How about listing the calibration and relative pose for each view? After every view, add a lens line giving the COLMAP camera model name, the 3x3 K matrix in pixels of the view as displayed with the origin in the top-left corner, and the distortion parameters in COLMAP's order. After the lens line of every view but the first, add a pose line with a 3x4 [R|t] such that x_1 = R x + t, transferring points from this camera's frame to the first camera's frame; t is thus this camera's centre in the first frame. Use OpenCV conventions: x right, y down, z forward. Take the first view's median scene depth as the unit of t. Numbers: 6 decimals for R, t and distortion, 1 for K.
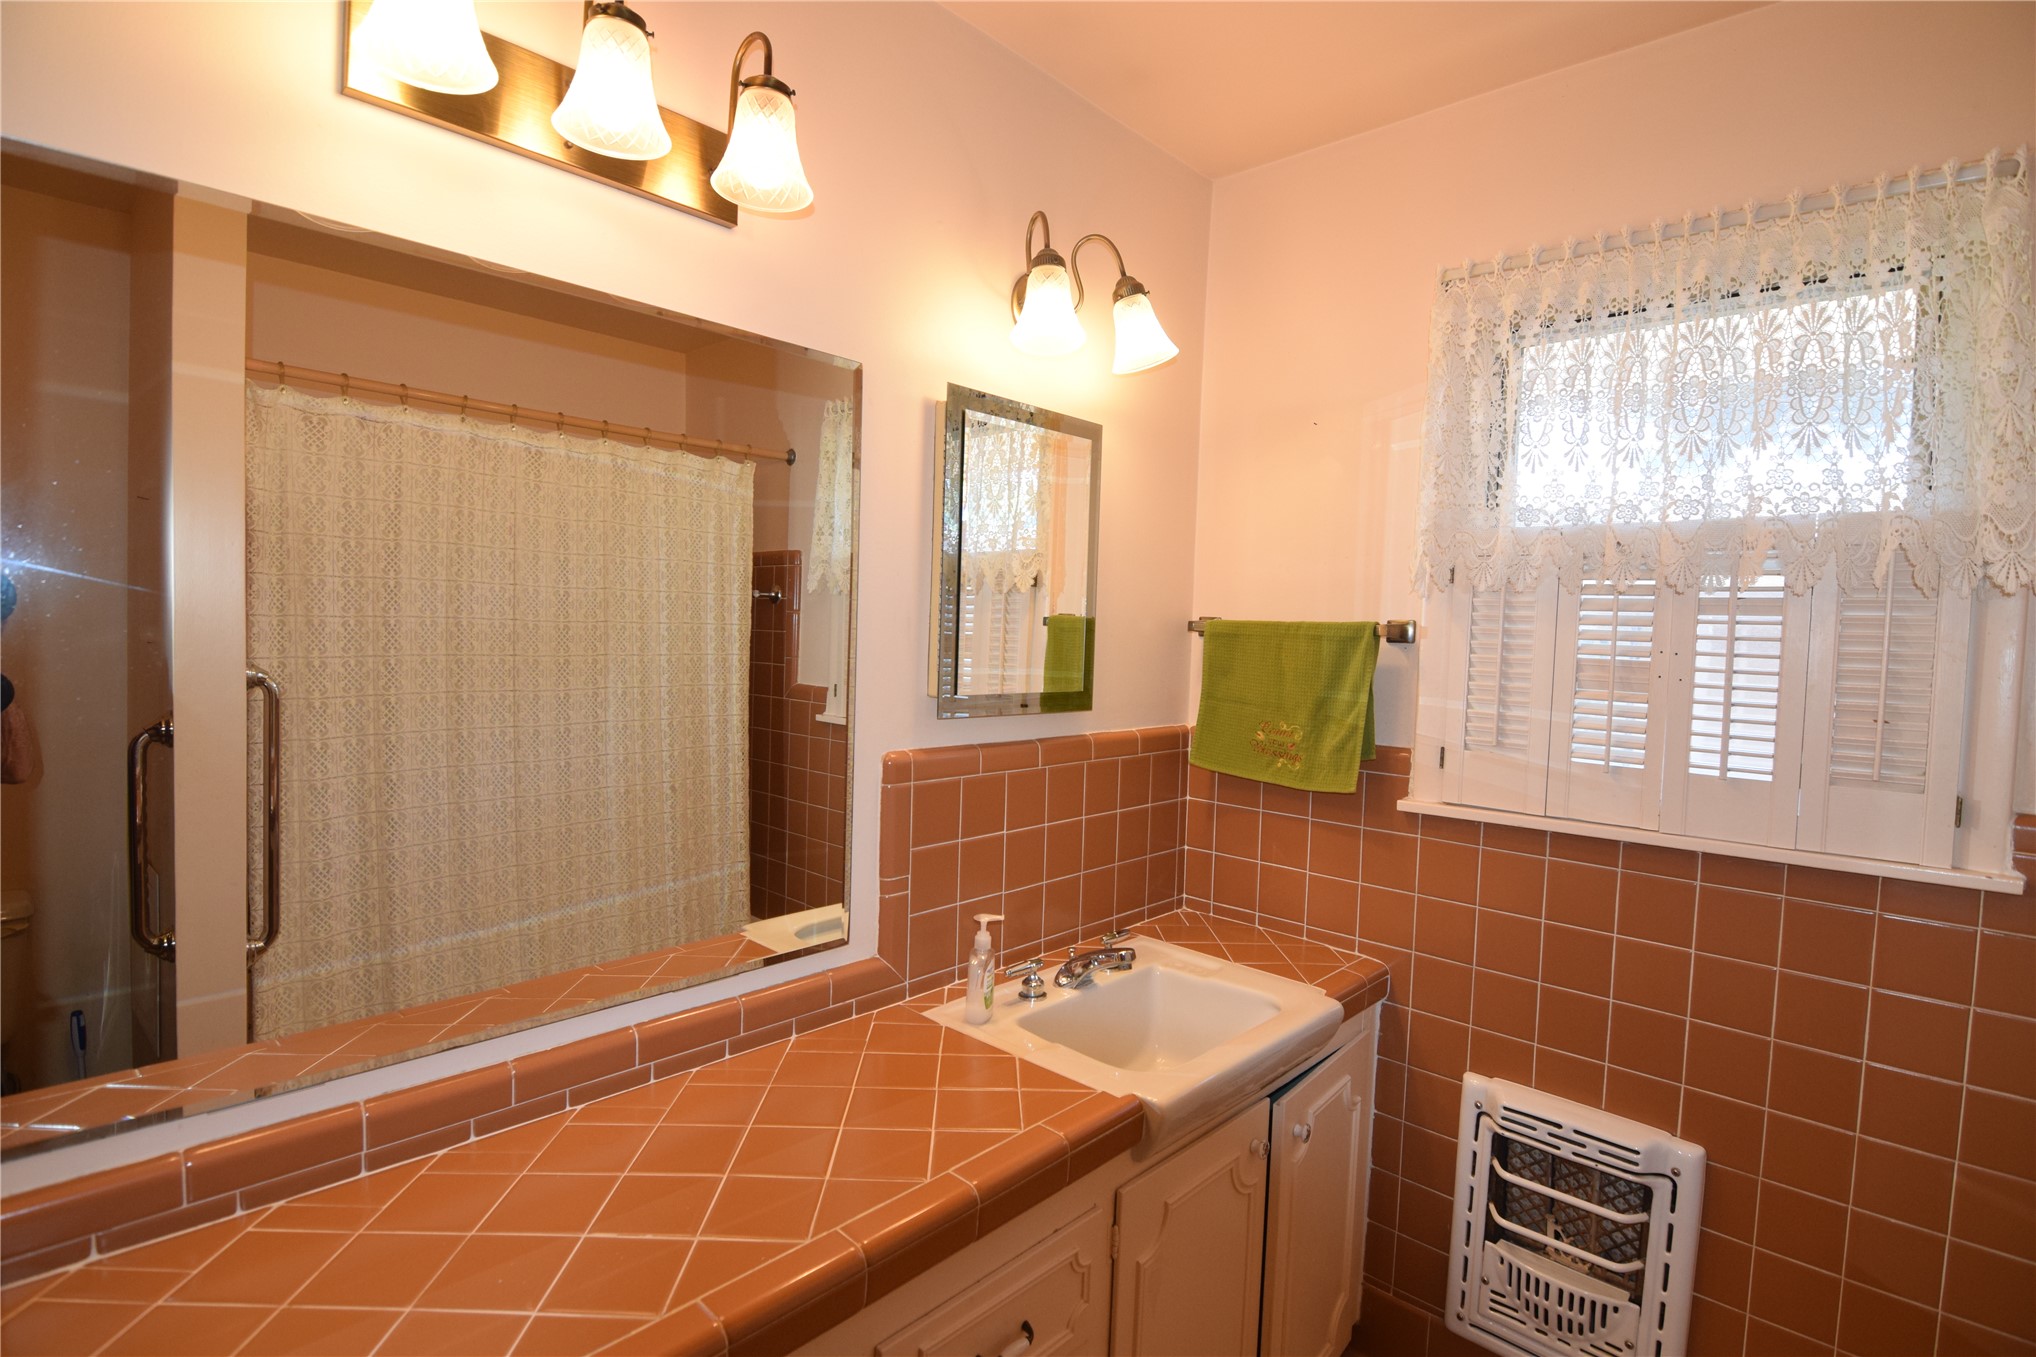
lens RADIAL K [[986.8, 0, 1018.2], [0, 986.8, 673.4], [0, 0, 1]] dist [-0.000564, -0.017516]
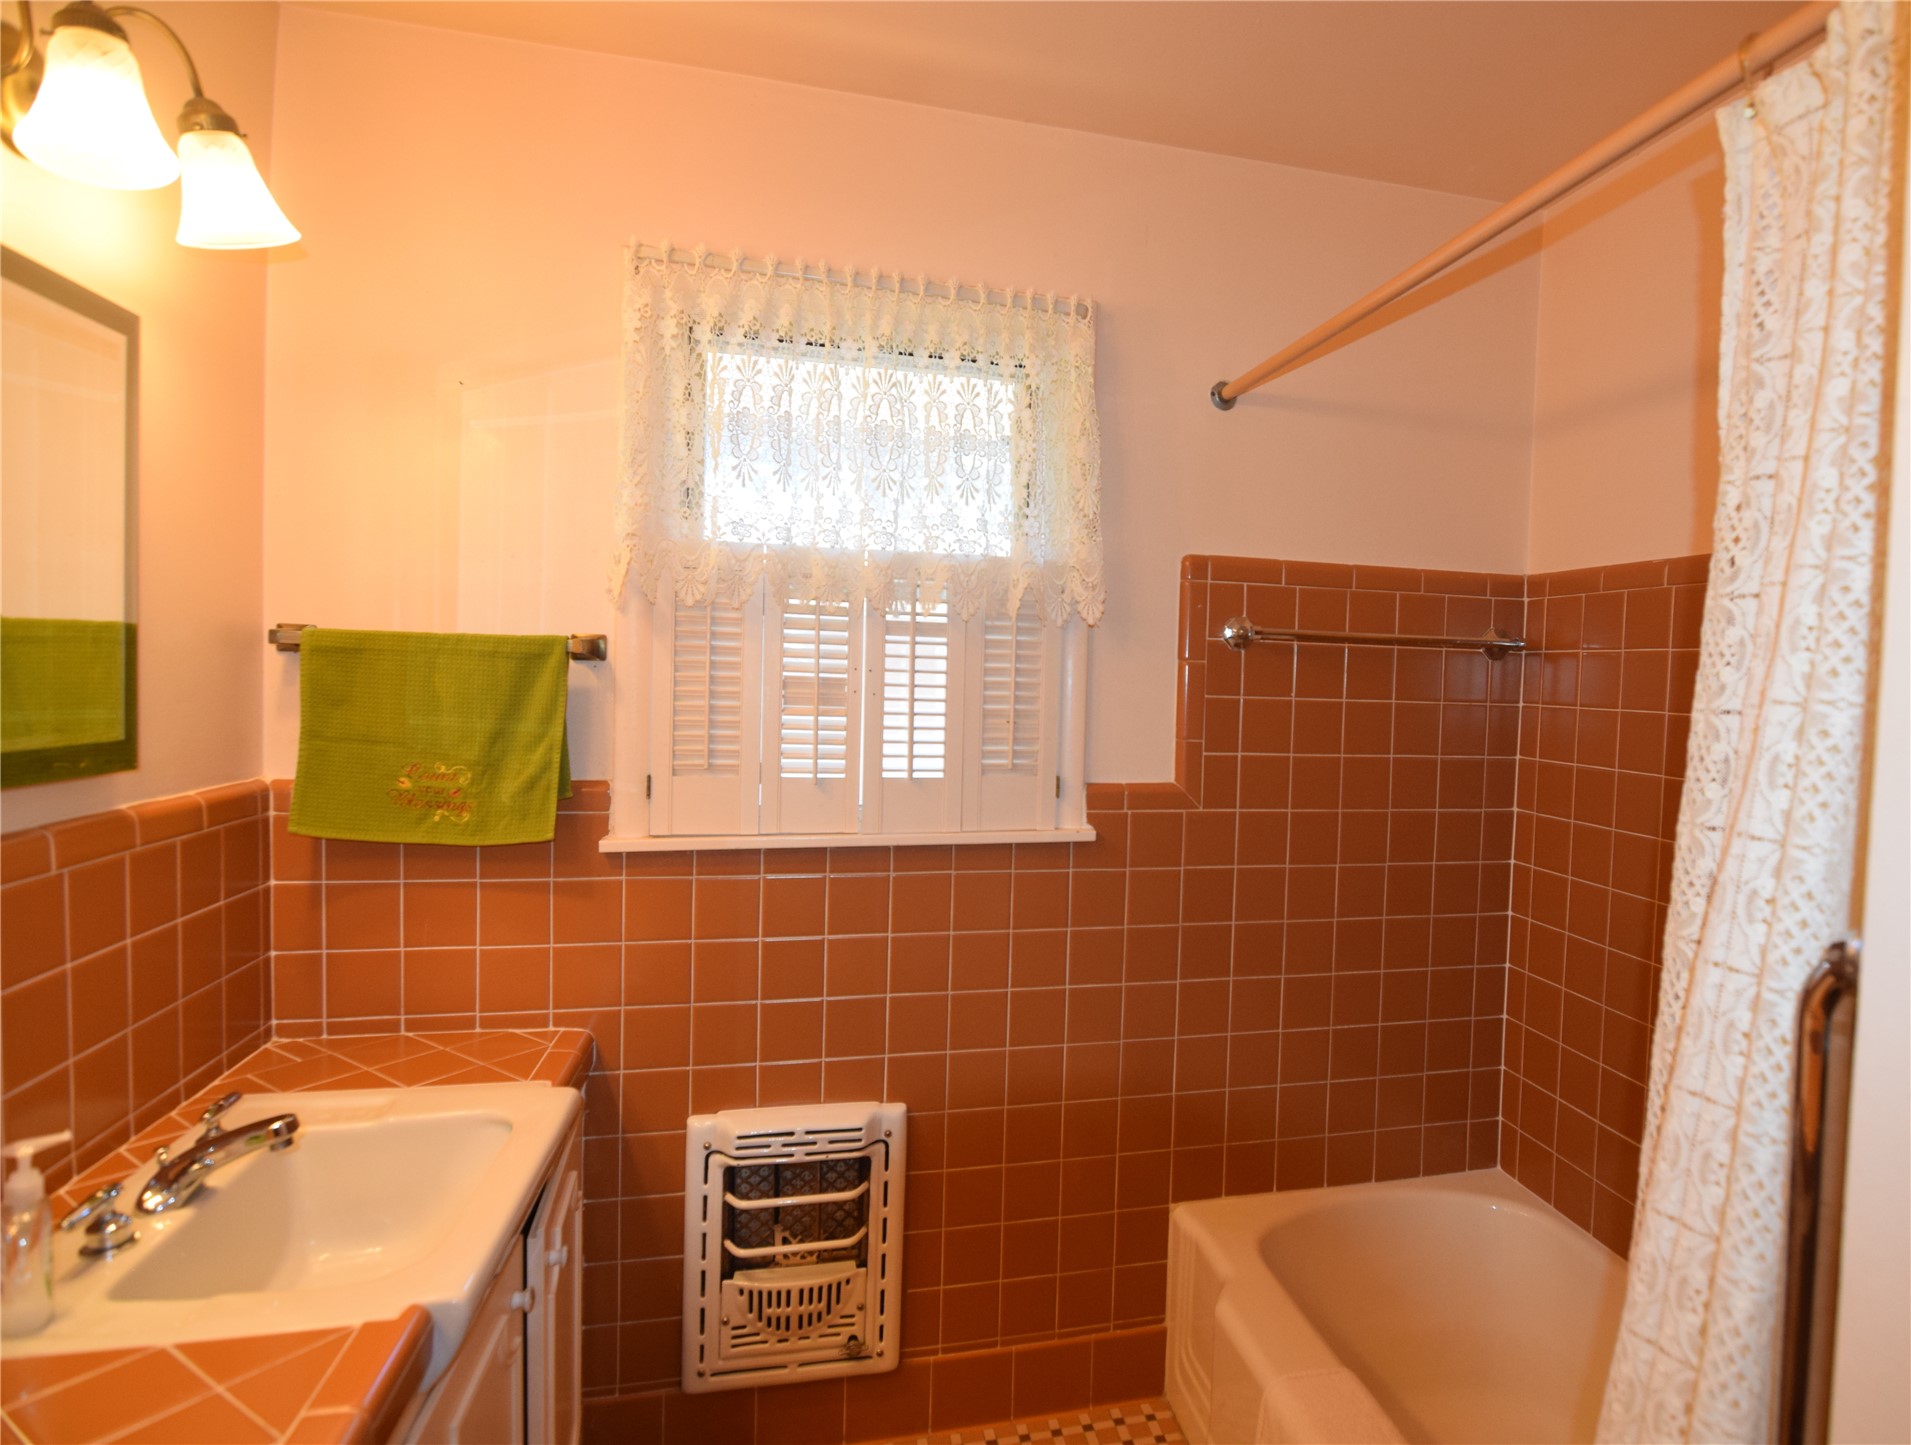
lens RADIAL K [[1088.3, 0, 955.9], [0, 1088.3, 714.6], [0, 0, 1]] dist [0.001348, -0.026925]
pose [[0.532697, -0.046568, 0.845024, -0.286121], [0.024294, 0.998915, 0.039734, -0.015243], [-0.845957, -0.000637, 0.533250, 0.244235]]
